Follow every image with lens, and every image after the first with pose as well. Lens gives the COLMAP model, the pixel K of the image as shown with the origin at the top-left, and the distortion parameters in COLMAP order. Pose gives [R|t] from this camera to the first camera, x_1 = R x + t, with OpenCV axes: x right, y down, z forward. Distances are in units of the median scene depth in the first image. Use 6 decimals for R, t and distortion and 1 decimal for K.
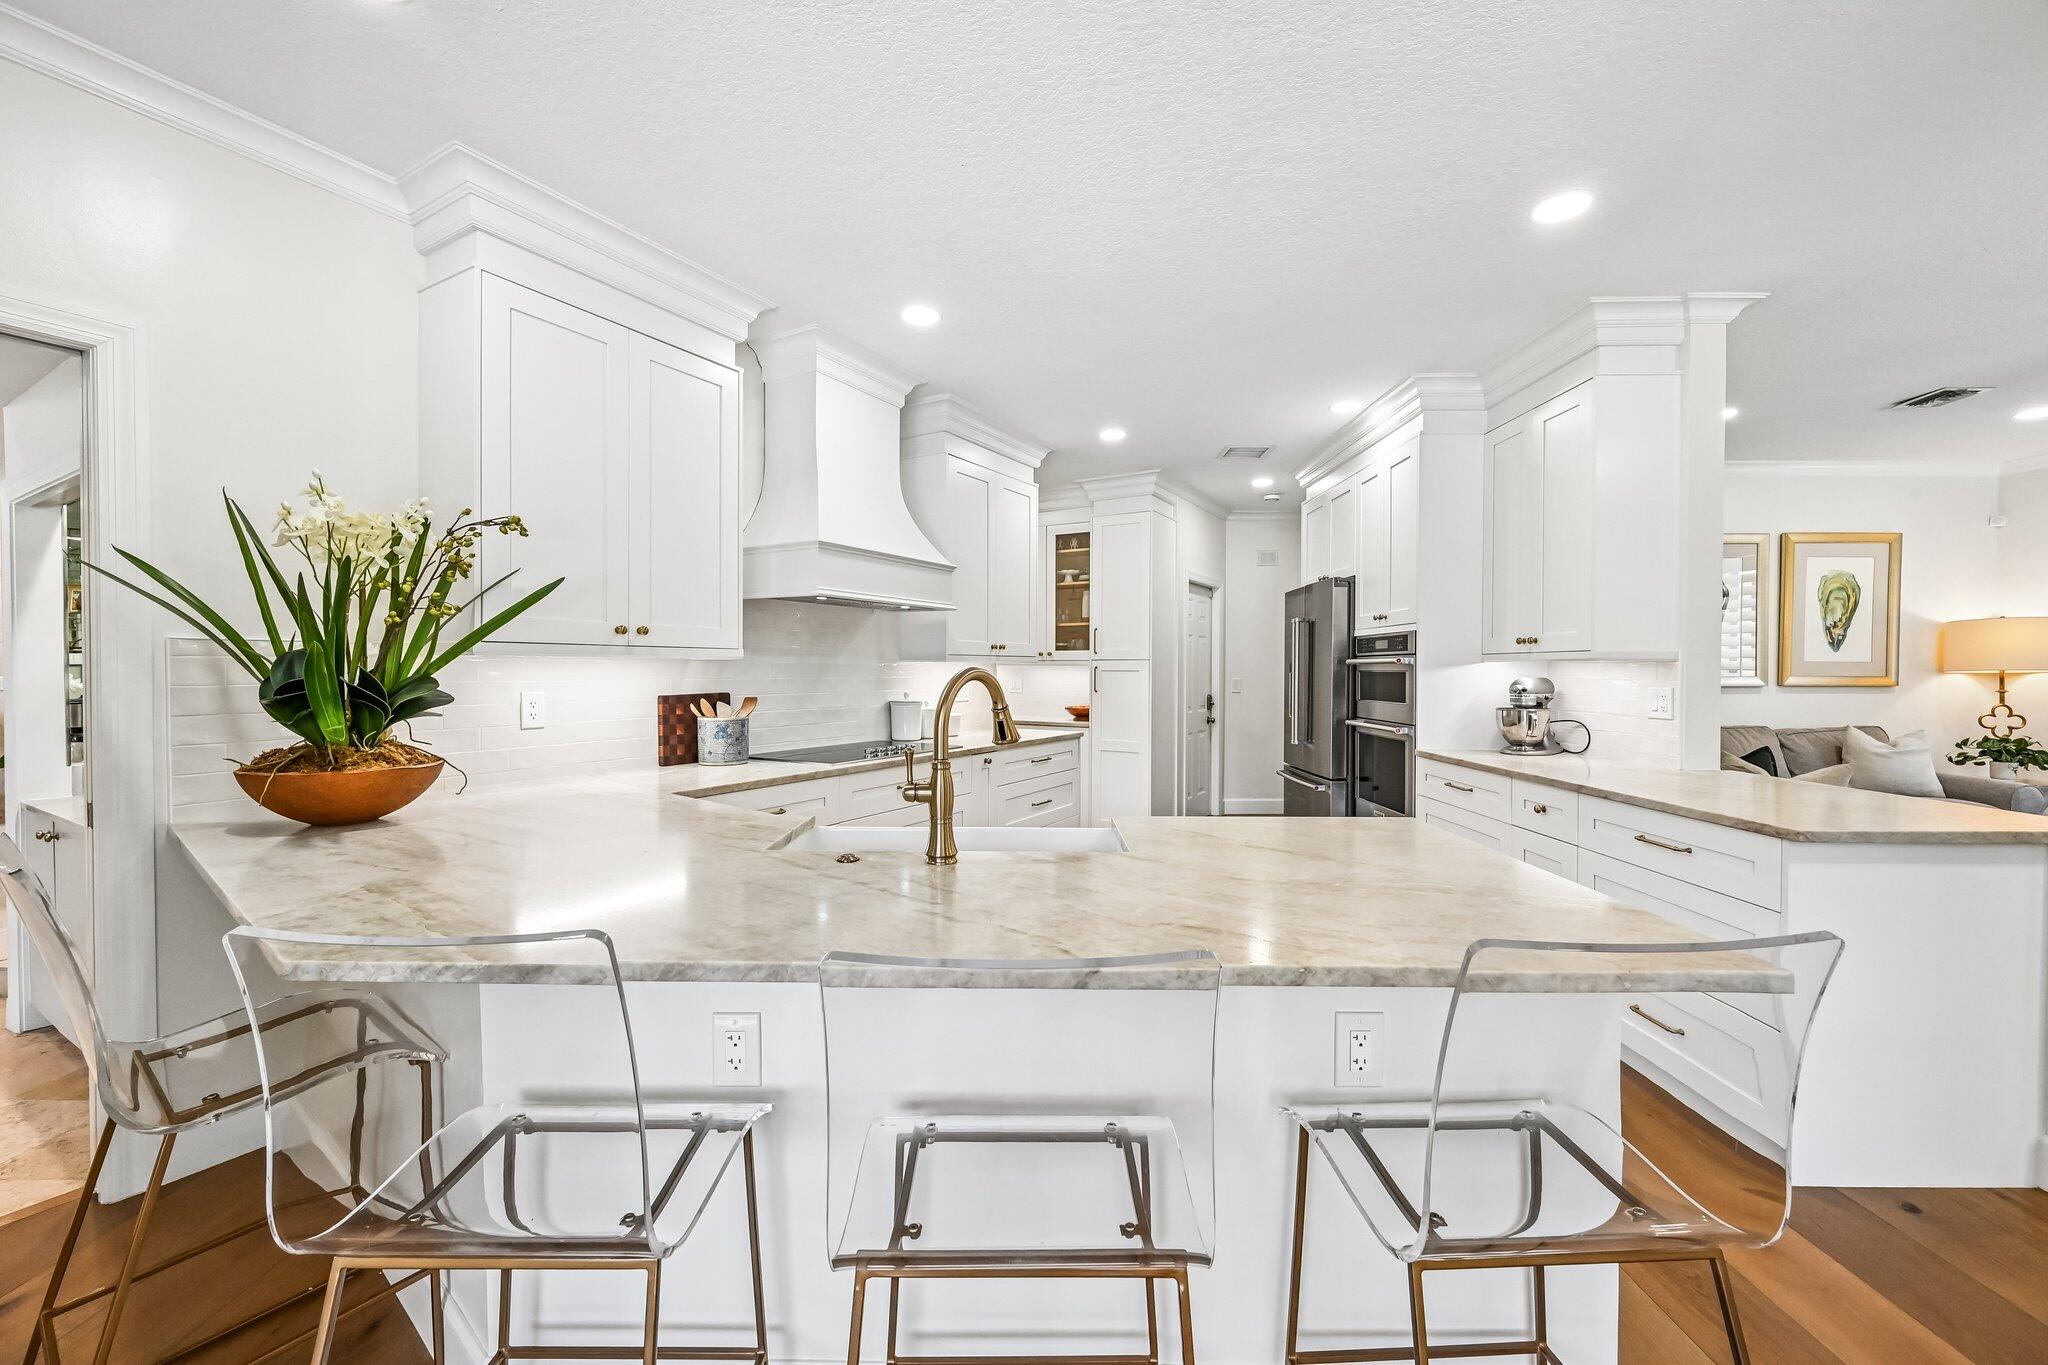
lens RADIAL K [[810.9, 0, 1039.4], [0, 810.9, 675.0], [0, 0, 1]] dist [0.001706, -0.000369]
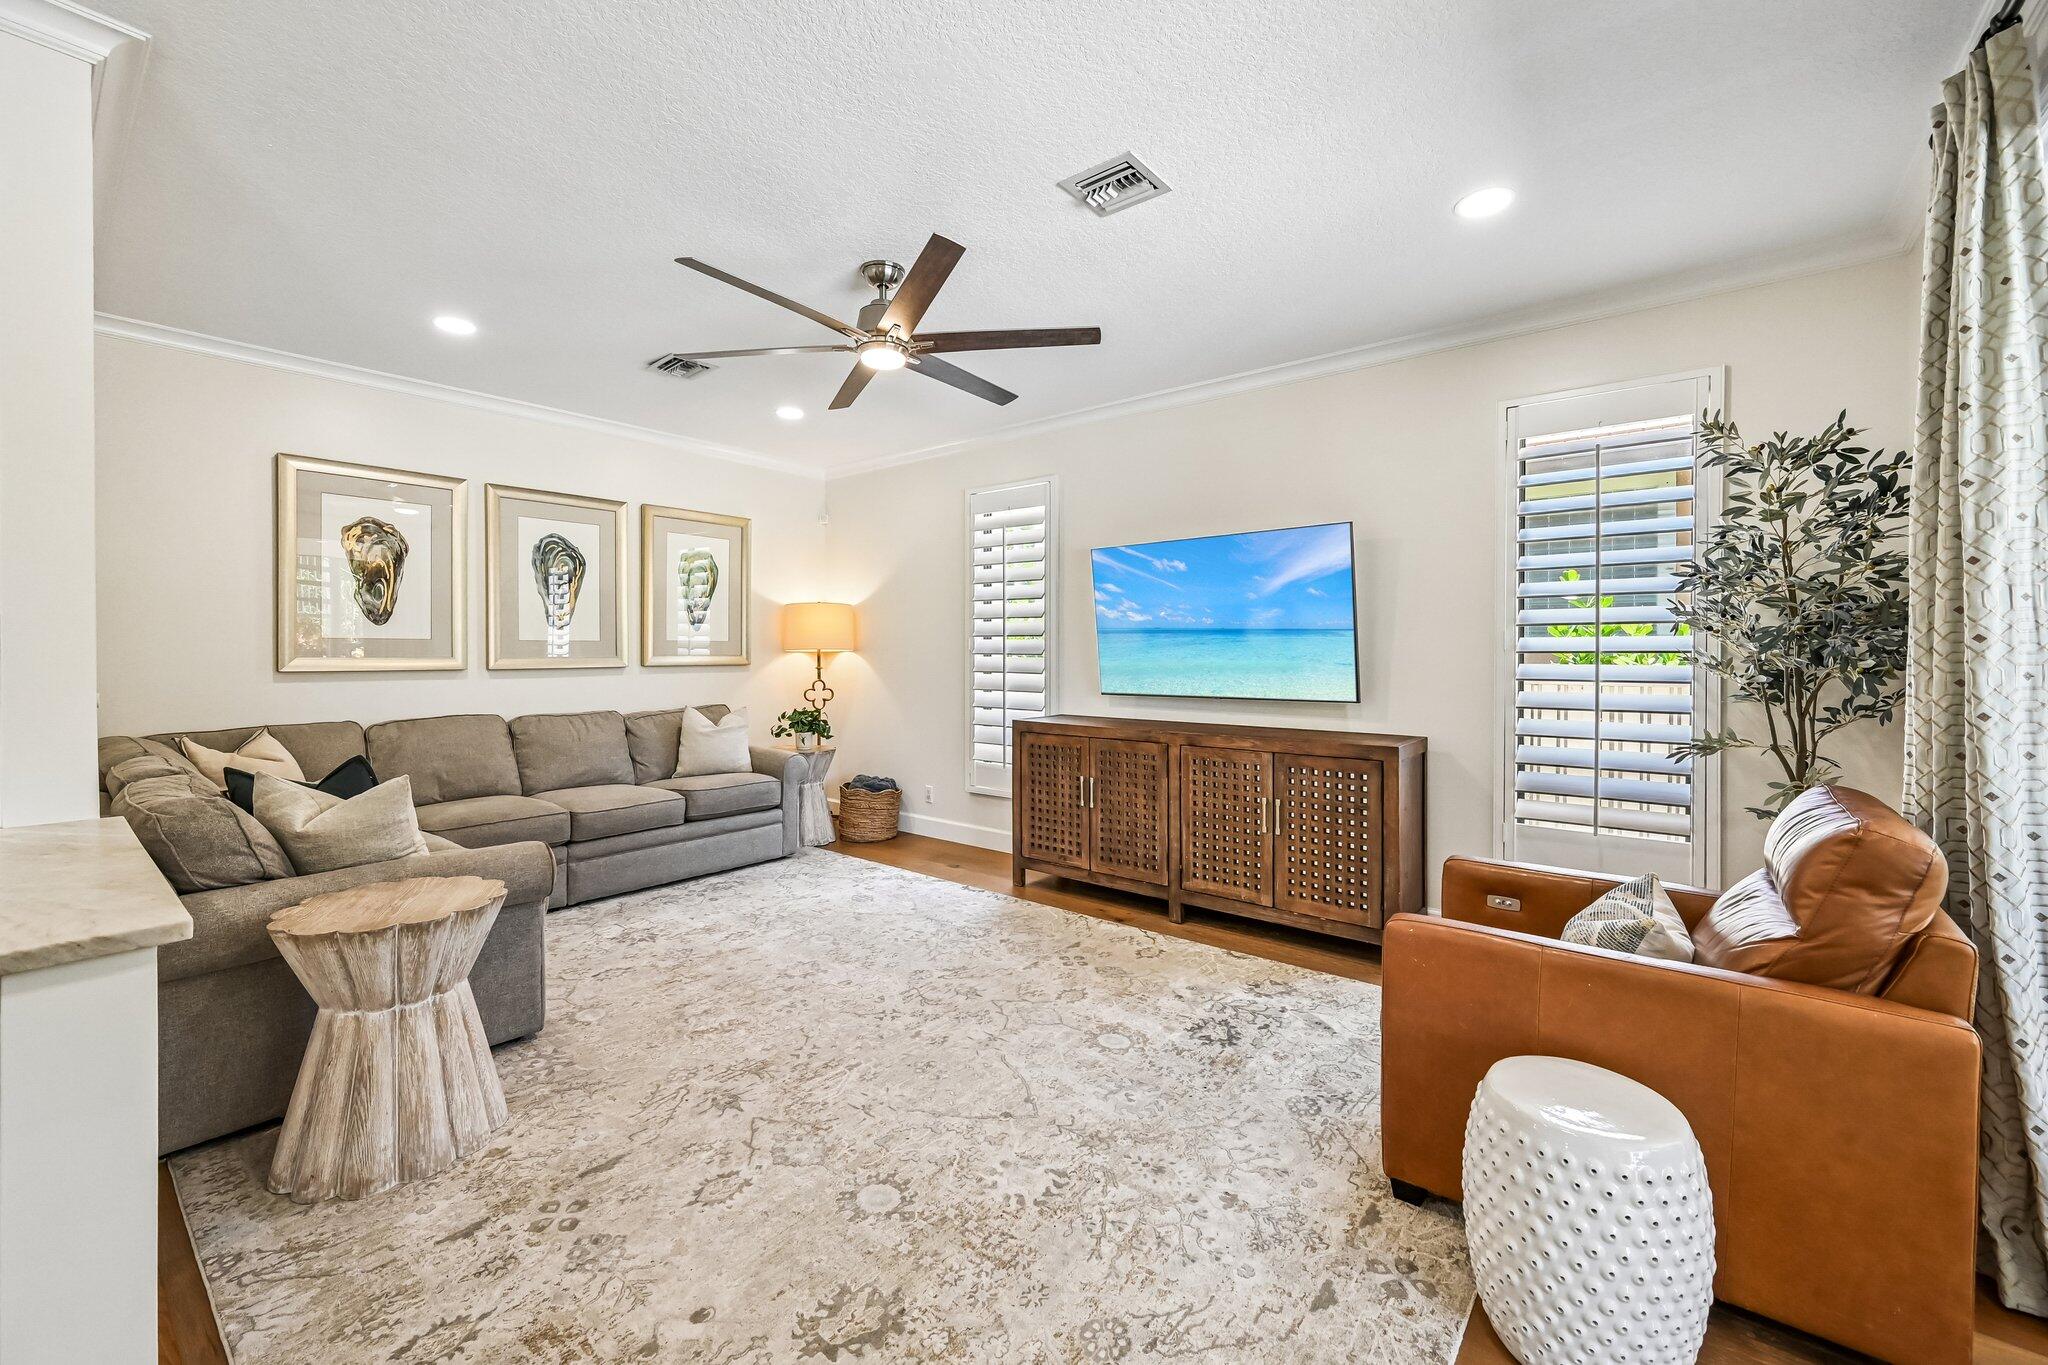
lens RADIAL K [[810.9, 0, 1028.4], [0, 810.9, 666.0], [0, 0, 1]] dist [0.001706, -0.000369]
pose [[0.638374, -0.018626, 0.769501, 0.503582], [0.009082, 0.999820, 0.016666, 0.001321], [-0.769673, -0.003651, 0.638428, 0.056591]]
